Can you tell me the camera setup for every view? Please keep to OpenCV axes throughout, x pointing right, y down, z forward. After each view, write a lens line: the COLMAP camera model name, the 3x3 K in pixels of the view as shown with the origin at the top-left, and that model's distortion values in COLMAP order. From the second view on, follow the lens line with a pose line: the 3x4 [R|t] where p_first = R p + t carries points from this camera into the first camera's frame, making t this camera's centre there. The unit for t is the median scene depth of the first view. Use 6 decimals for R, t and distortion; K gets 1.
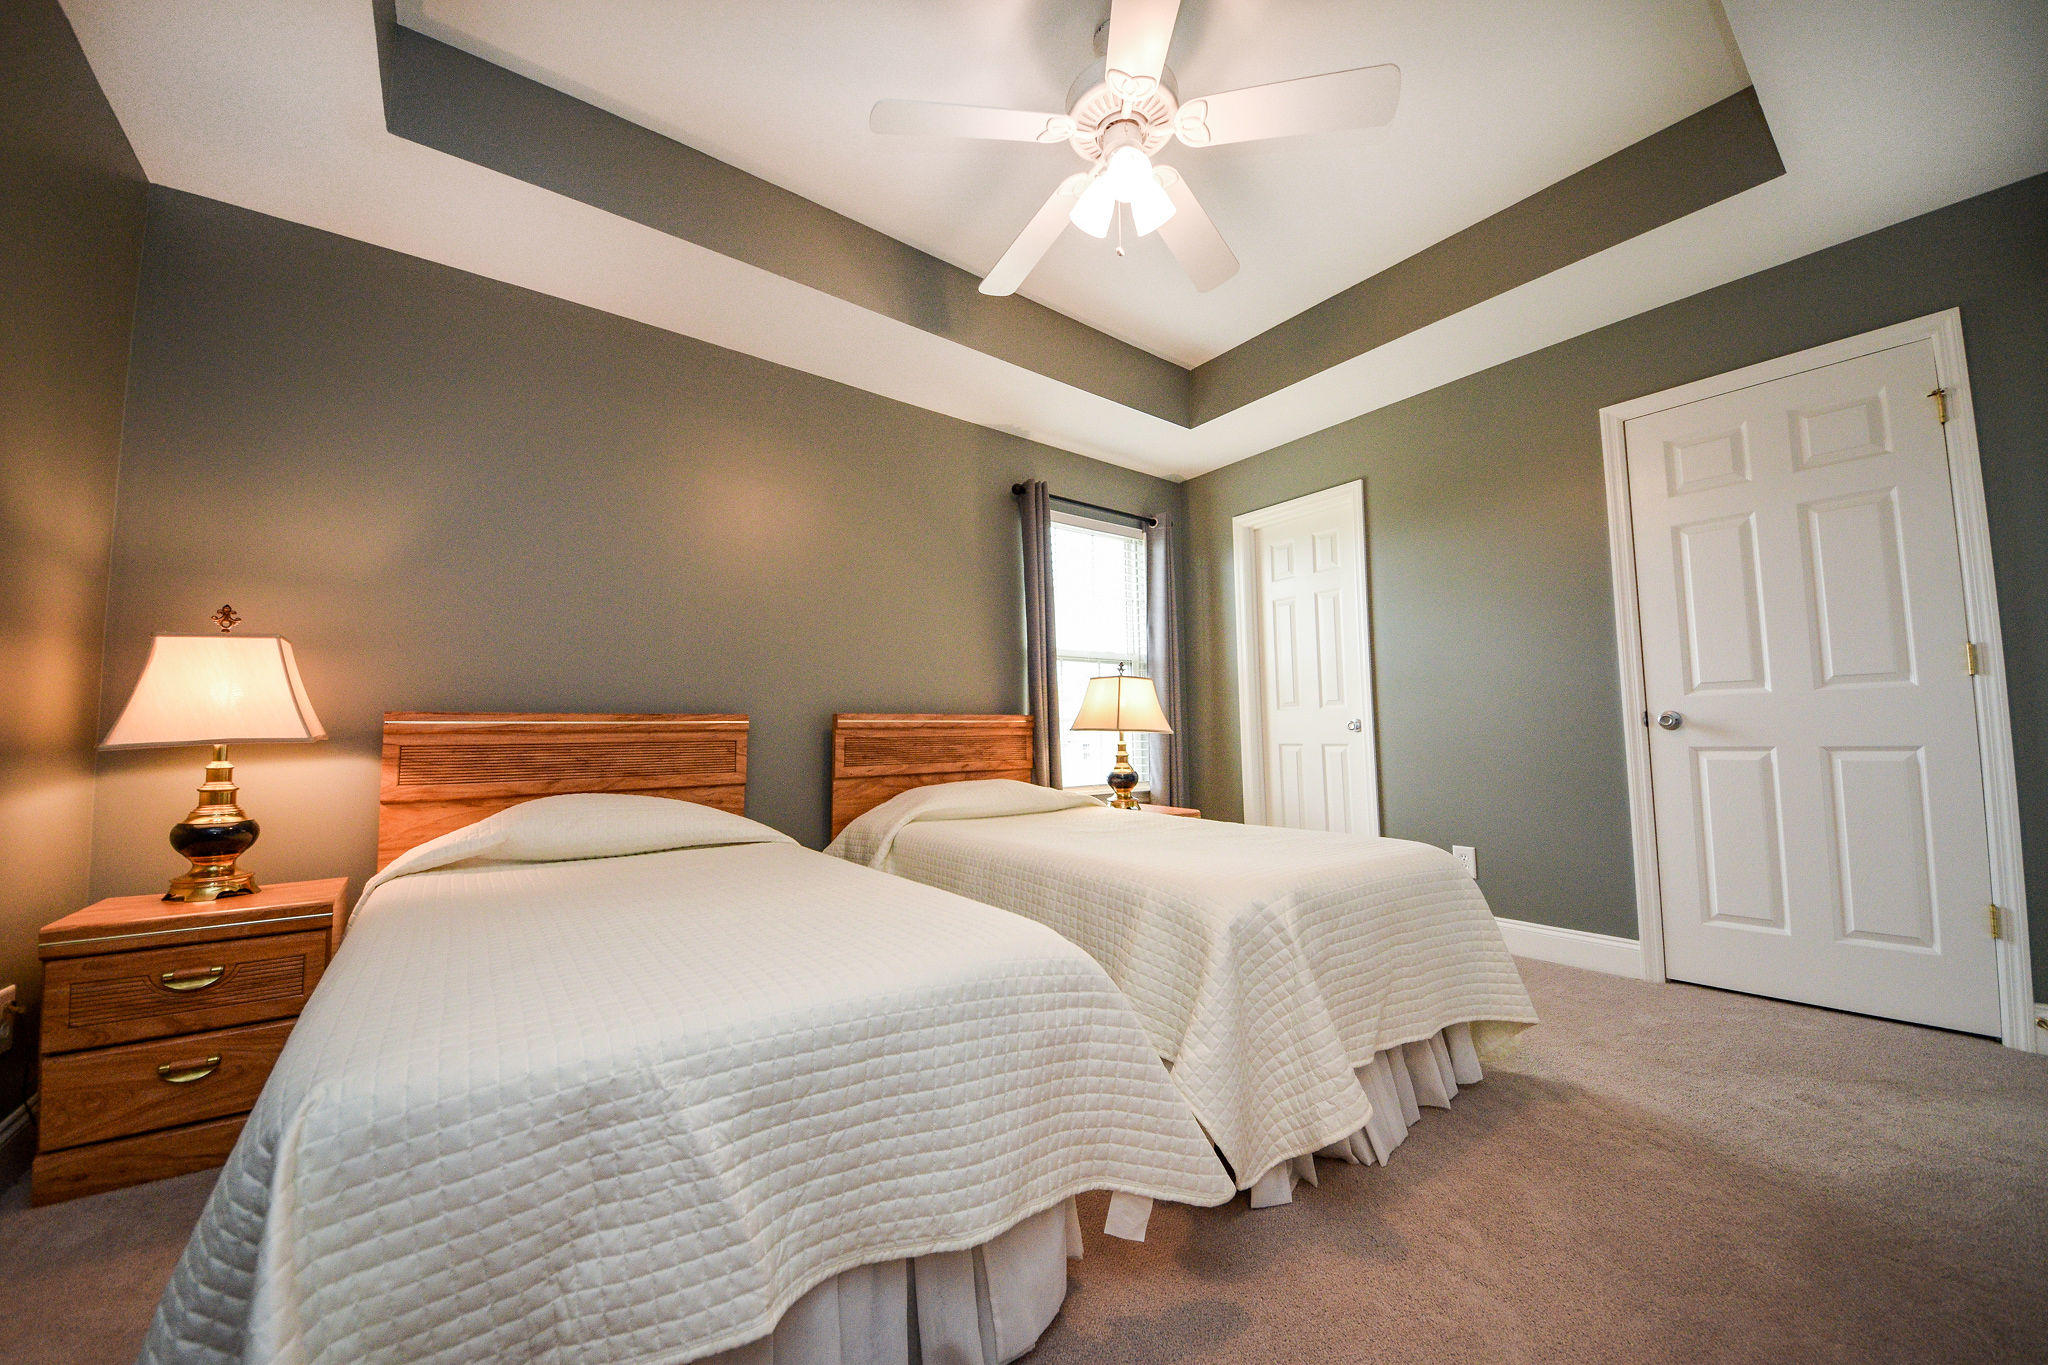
lens RADIAL K [[732.3, 0, 1024.0], [0, 732.3, 682.5], [0, 0, 1]] dist [0.021269, -0.021464]
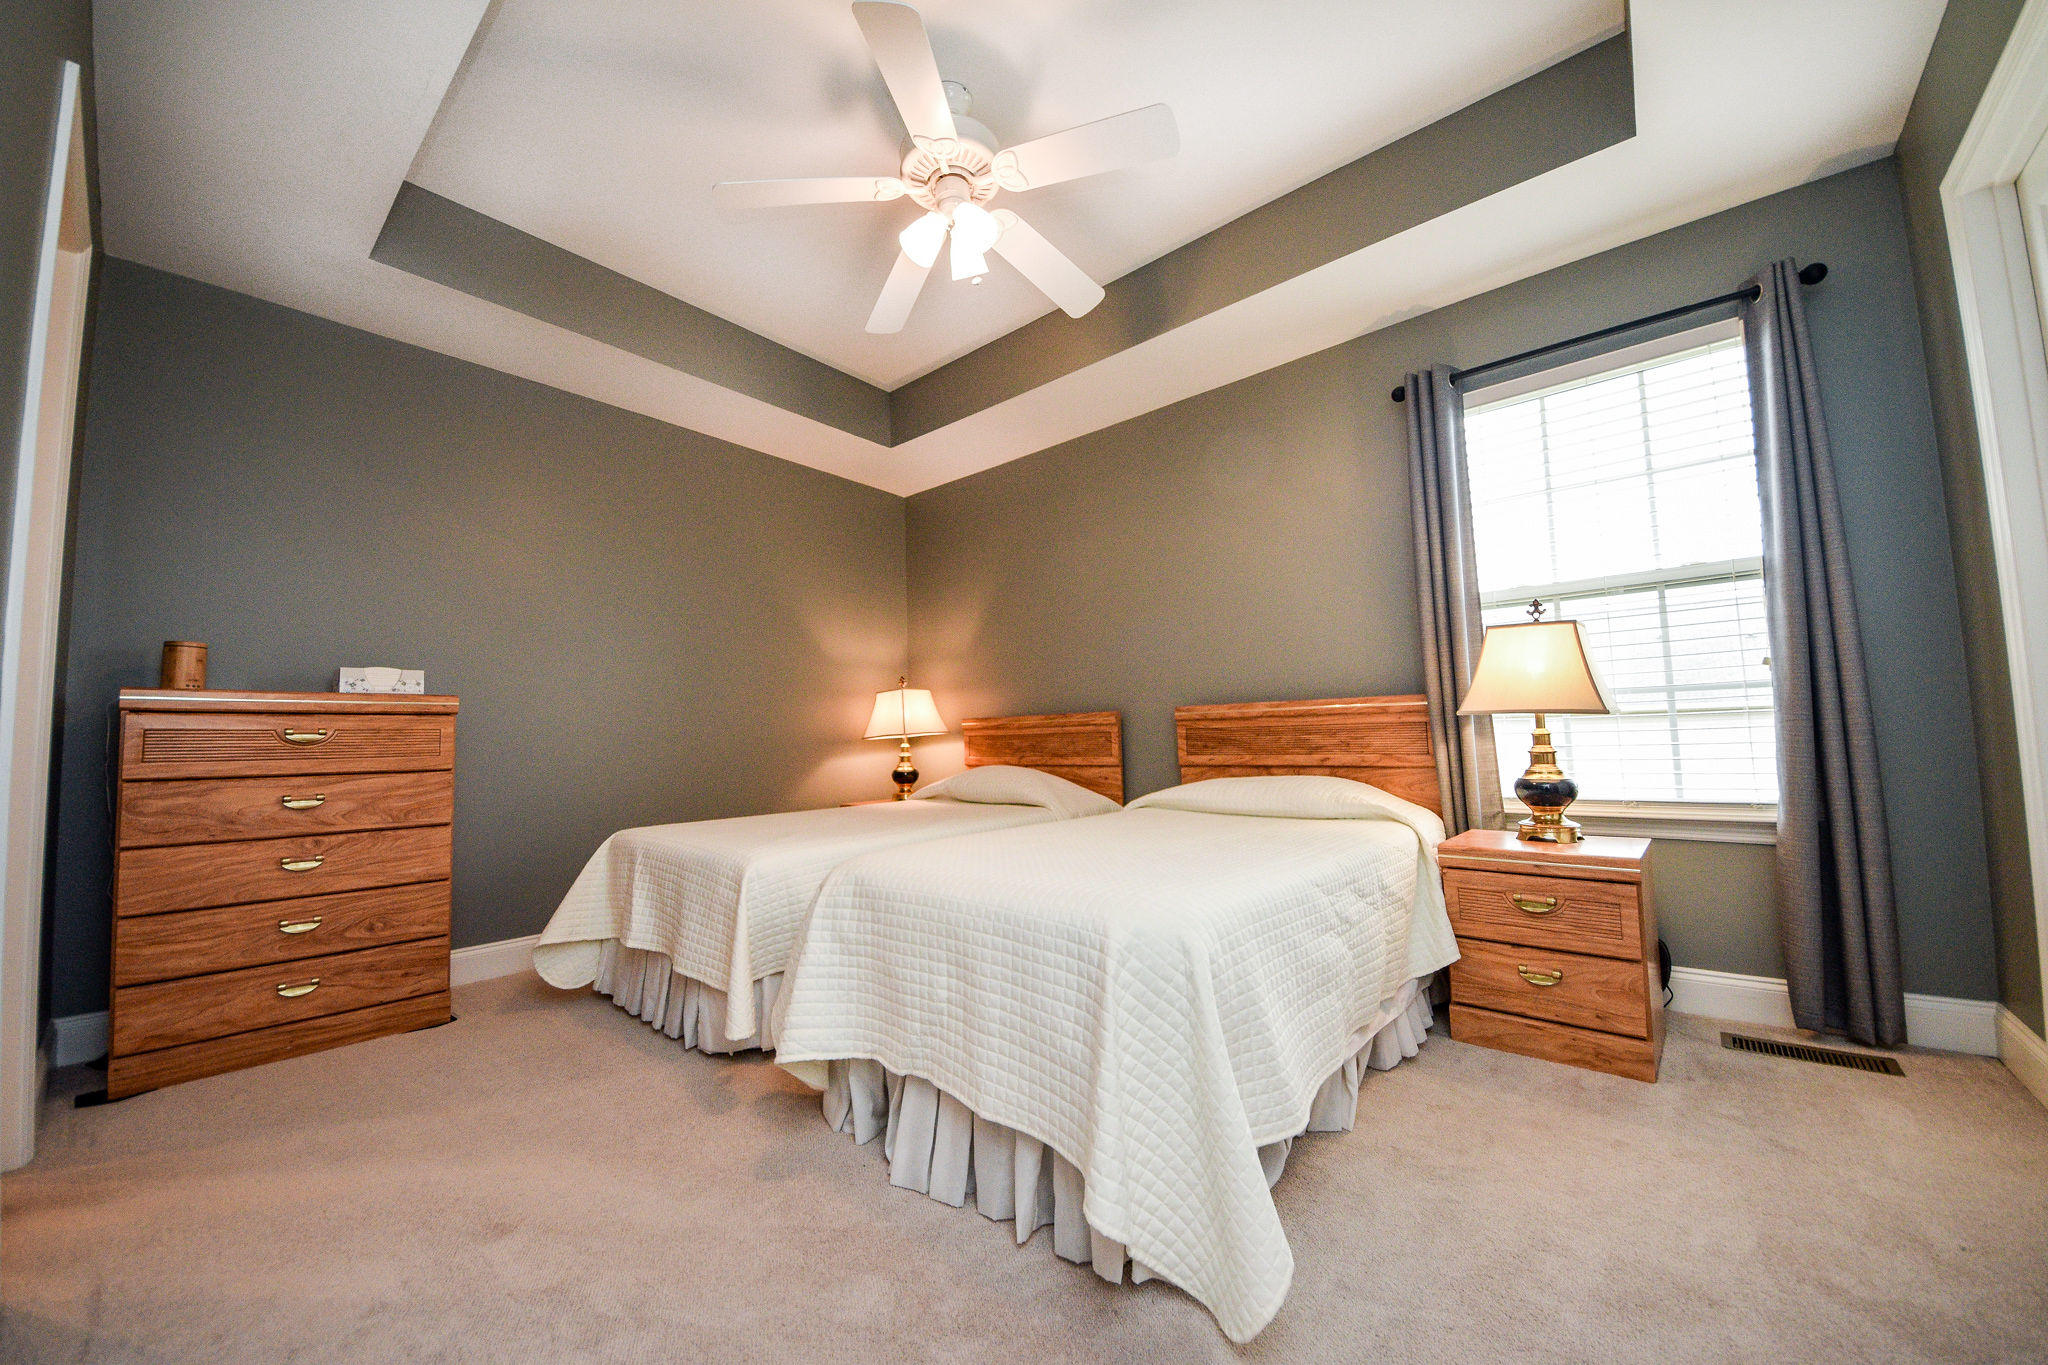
lens RADIAL K [[732.3, 0, 1024.0], [0, 732.3, 682.5], [0, 0, 1]] dist [0.021269, -0.021464]
pose [[0.188280, -0.065120, -0.979954, 0.731807], [0.094950, 0.994332, -0.047832, 0.033485], [0.977515, -0.084041, 0.193396, 0.515470]]
